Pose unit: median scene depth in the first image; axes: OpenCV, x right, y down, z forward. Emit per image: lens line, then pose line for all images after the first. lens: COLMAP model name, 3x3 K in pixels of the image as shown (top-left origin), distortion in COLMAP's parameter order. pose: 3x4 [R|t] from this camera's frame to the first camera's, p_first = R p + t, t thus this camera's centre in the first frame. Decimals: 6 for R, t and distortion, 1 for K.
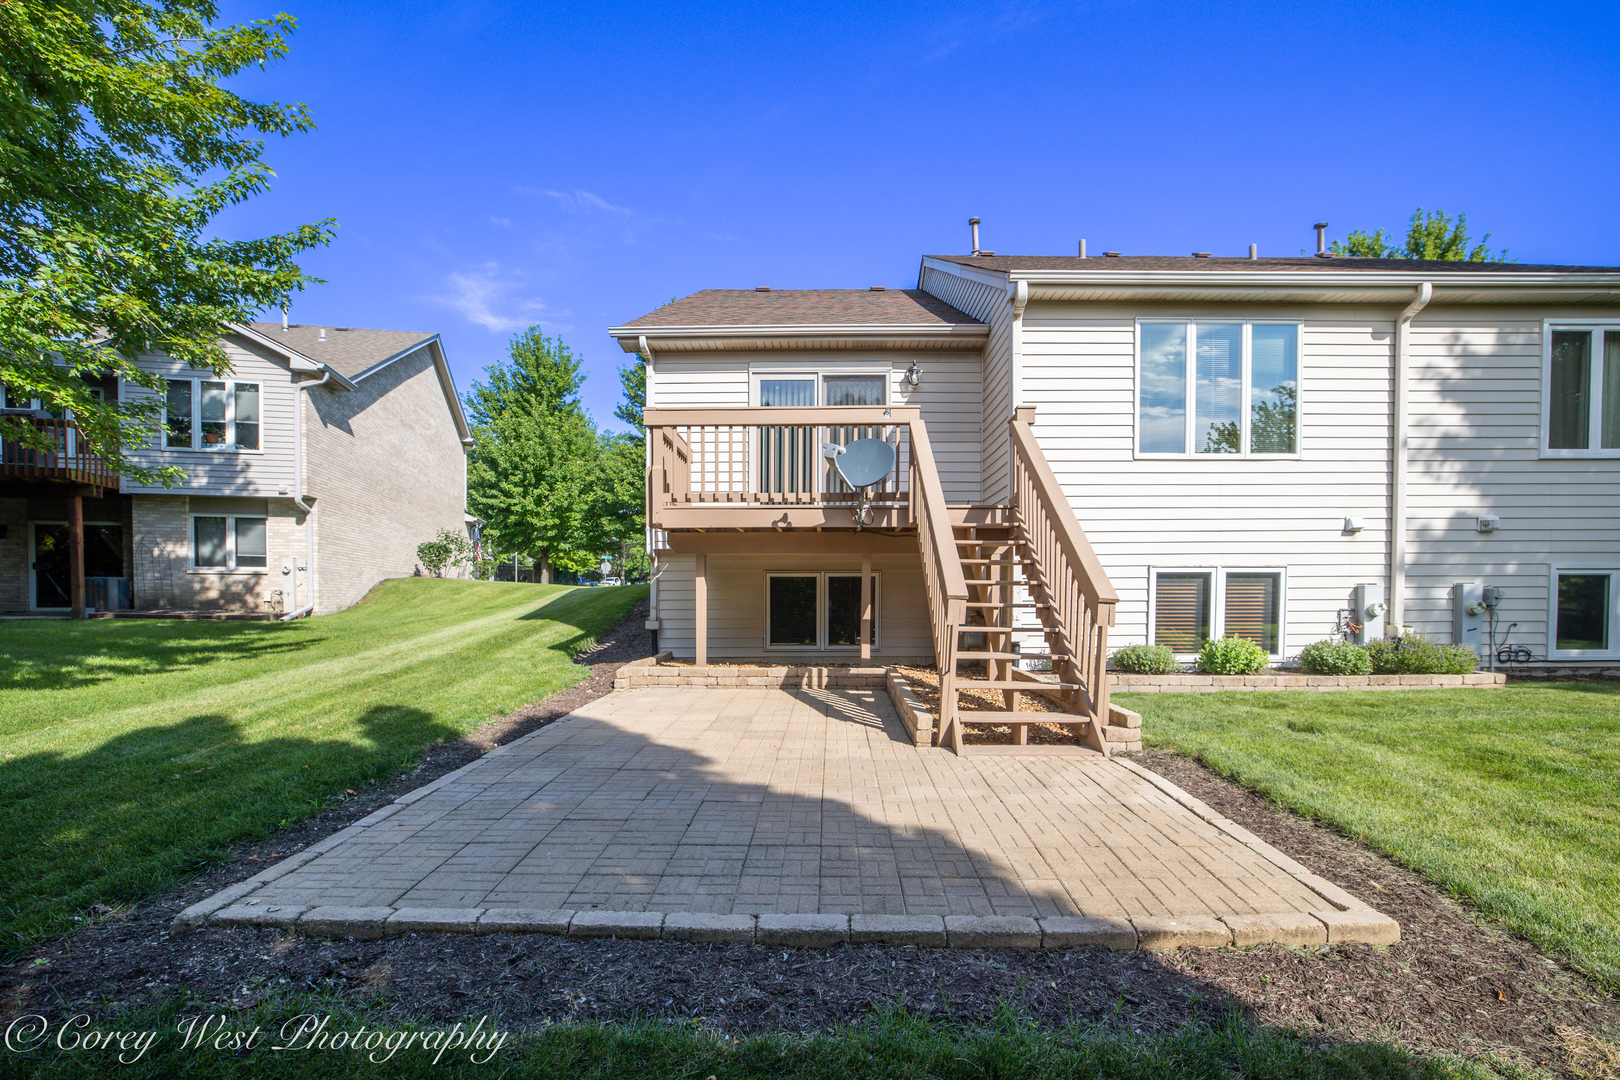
lens RADIAL K [[720.0, 0, 875.6], [0, 720.0, 638.1], [0, 0, 1]] dist [-0.009354, 0.000608]
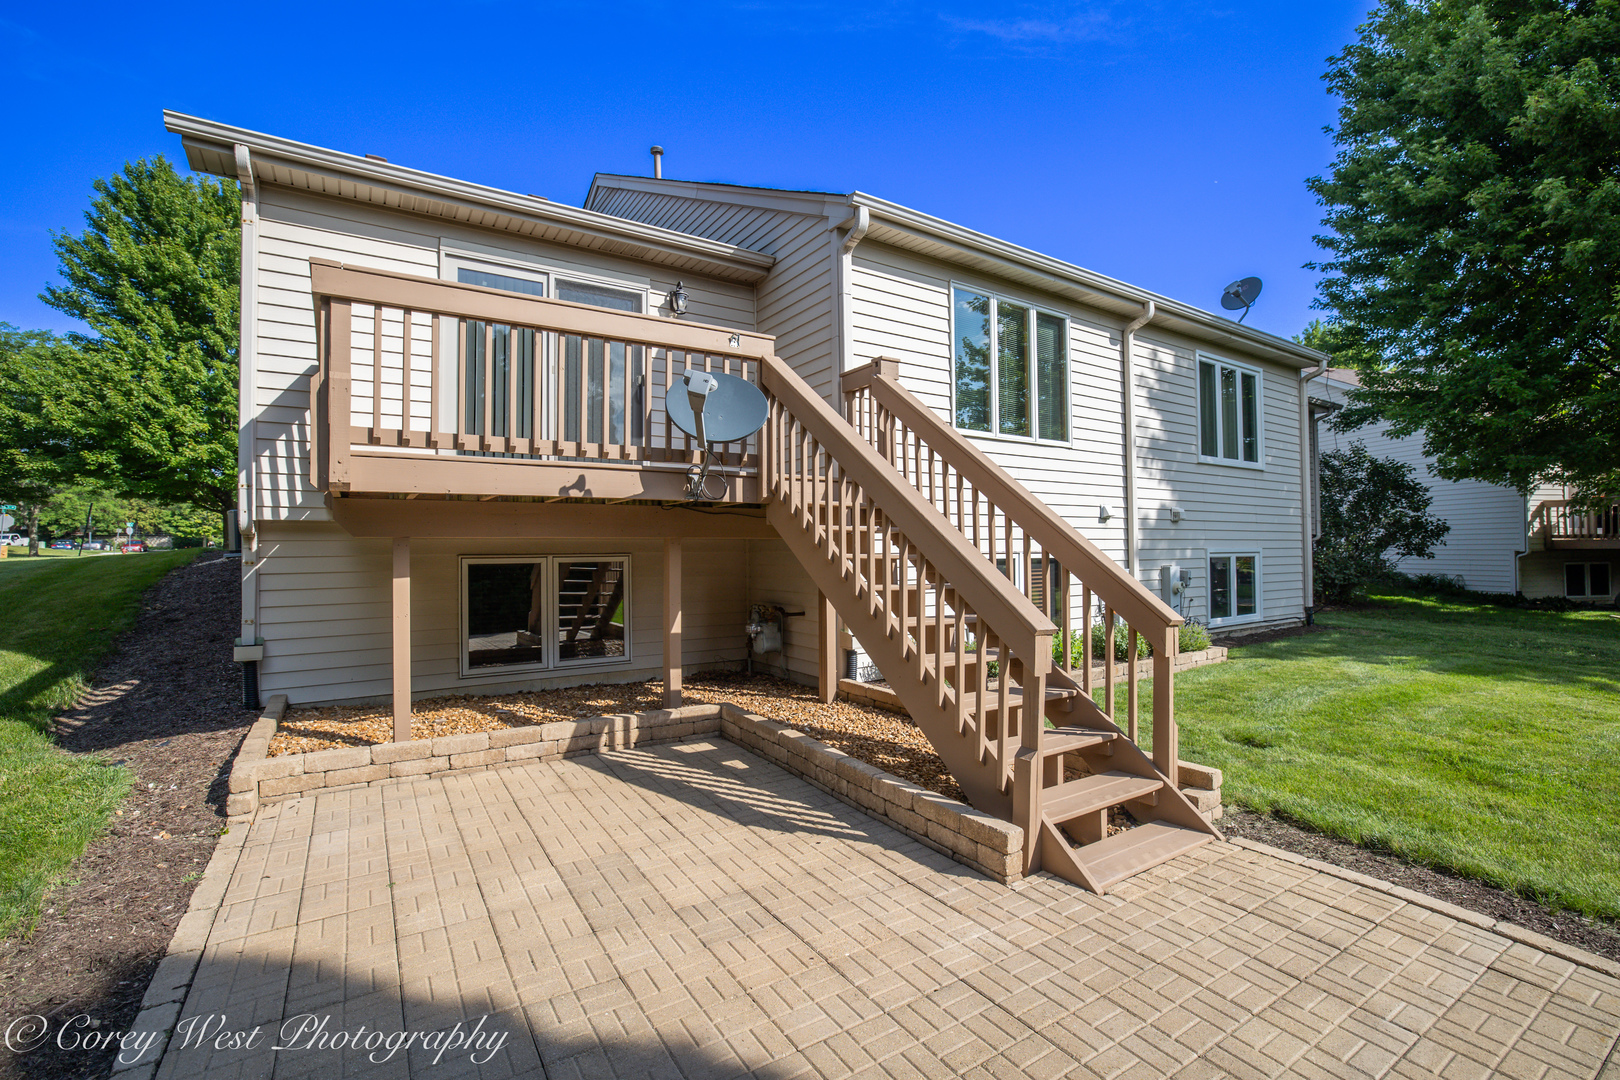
lens RADIAL K [[676.3, 0, 792.8], [0, 676.3, 557.7], [0, 0, 1]] dist [-0.029439, 0.008740]
pose [[0.858364, -0.009302, 0.512956, -0.247614], [0.033630, 0.998705, -0.038165, -0.069197], [-0.511937, 0.050010, 0.857566, 0.385628]]
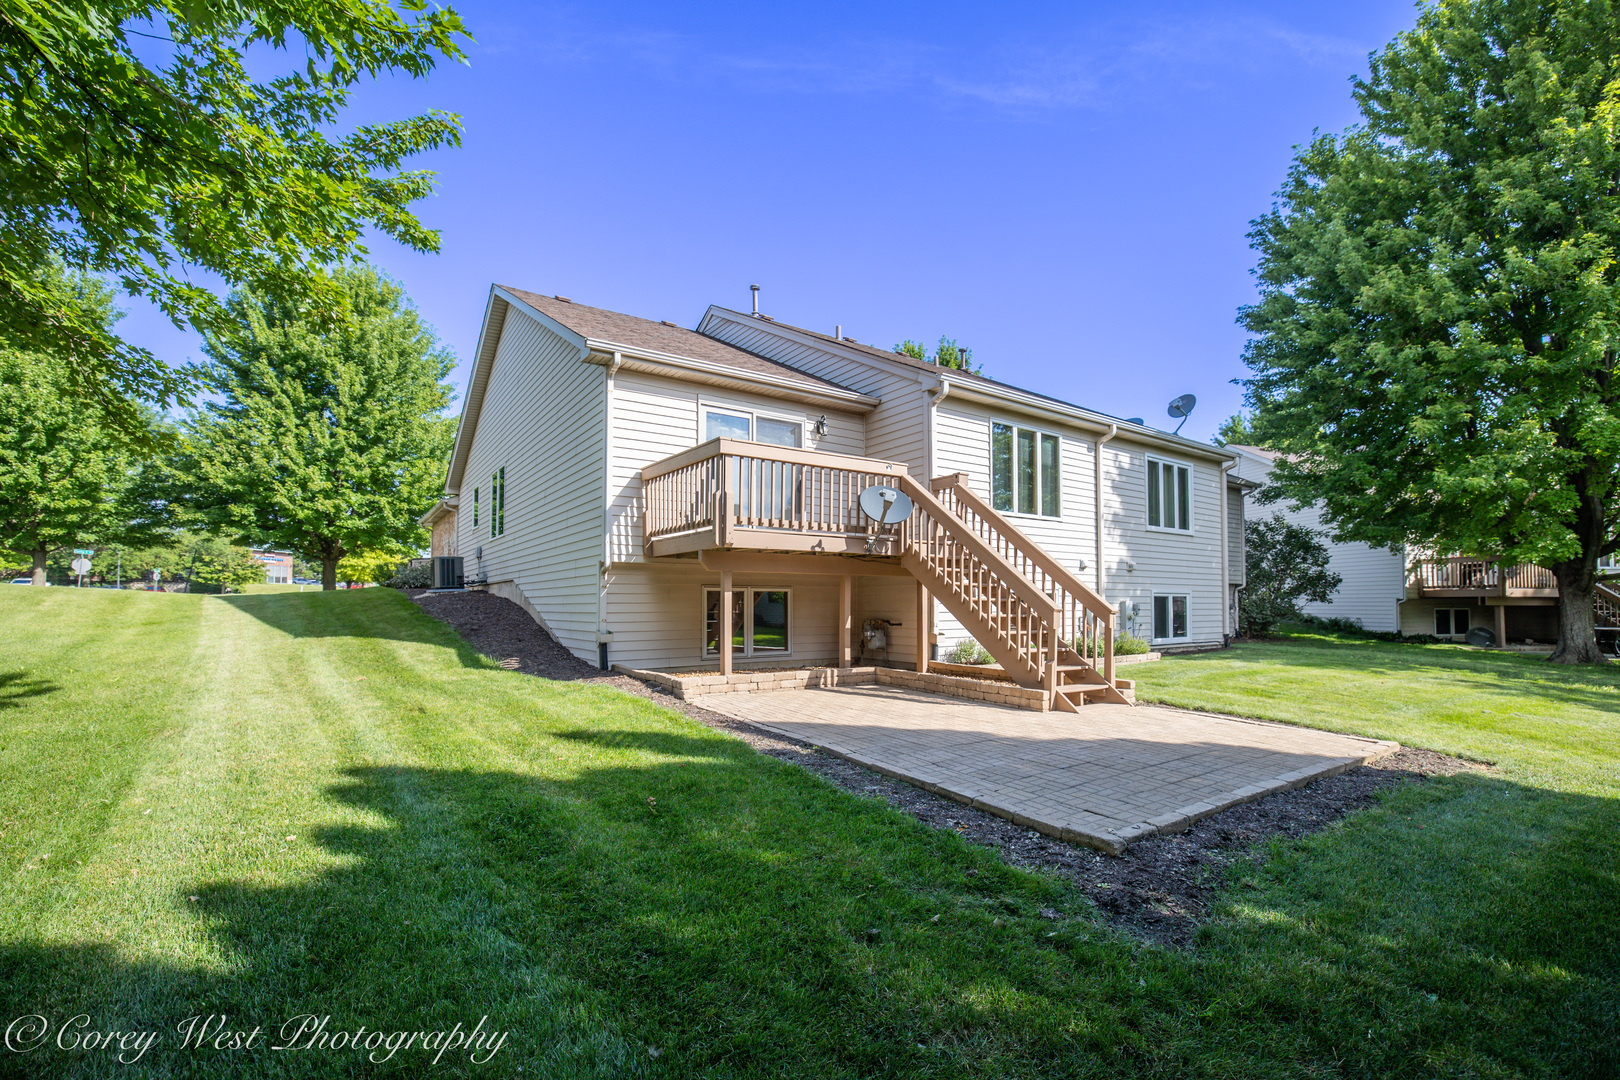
lens RADIAL K [[706.4, 0, 809.8], [0, 706.4, 615.8], [0, 0, 1]] dist [-0.020695, 0.000505]
pose [[0.823413, -0.007498, 0.567392, -0.744251], [0.031532, 0.998972, -0.032558, -0.009745], [-0.566565, 0.044699, 0.822804, 0.050130]]
